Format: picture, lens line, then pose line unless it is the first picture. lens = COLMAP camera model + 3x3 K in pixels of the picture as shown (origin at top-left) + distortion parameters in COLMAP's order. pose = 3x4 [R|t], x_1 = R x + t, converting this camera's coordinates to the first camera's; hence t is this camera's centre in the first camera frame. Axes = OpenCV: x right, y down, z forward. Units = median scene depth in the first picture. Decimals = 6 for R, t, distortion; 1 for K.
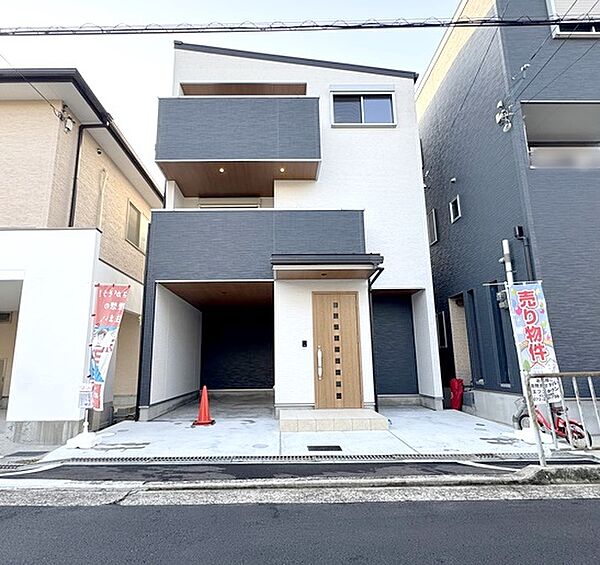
lens RADIAL K [[343.4, 0, 279.9], [0, 343.4, 302.2], [0, 0, 1]] dist [0.000249, 0.001757]
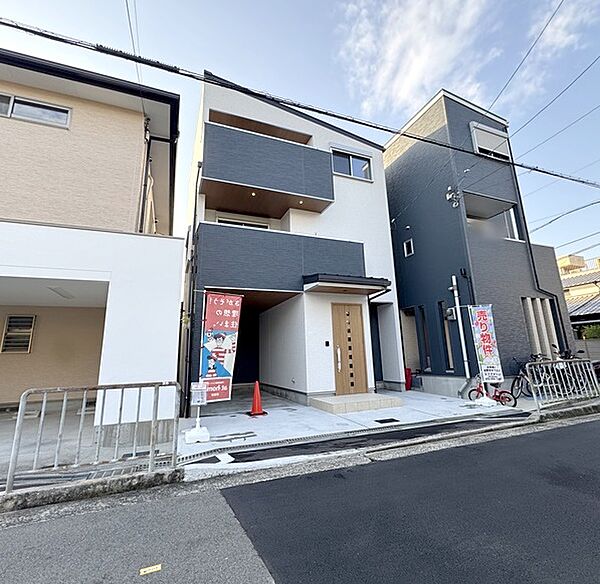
lens RADIAL K [[313.8, 0, 302.6], [0, 313.8, 285.6], [0, 0, 1]] dist [0.000482, 0.000879]
pose [[0.927074, 0.064258, 0.369331, -0.464137], [-0.044561, 0.997104, -0.061629, -0.018791], [-0.372222, 0.040677, 0.927252, -0.050018]]
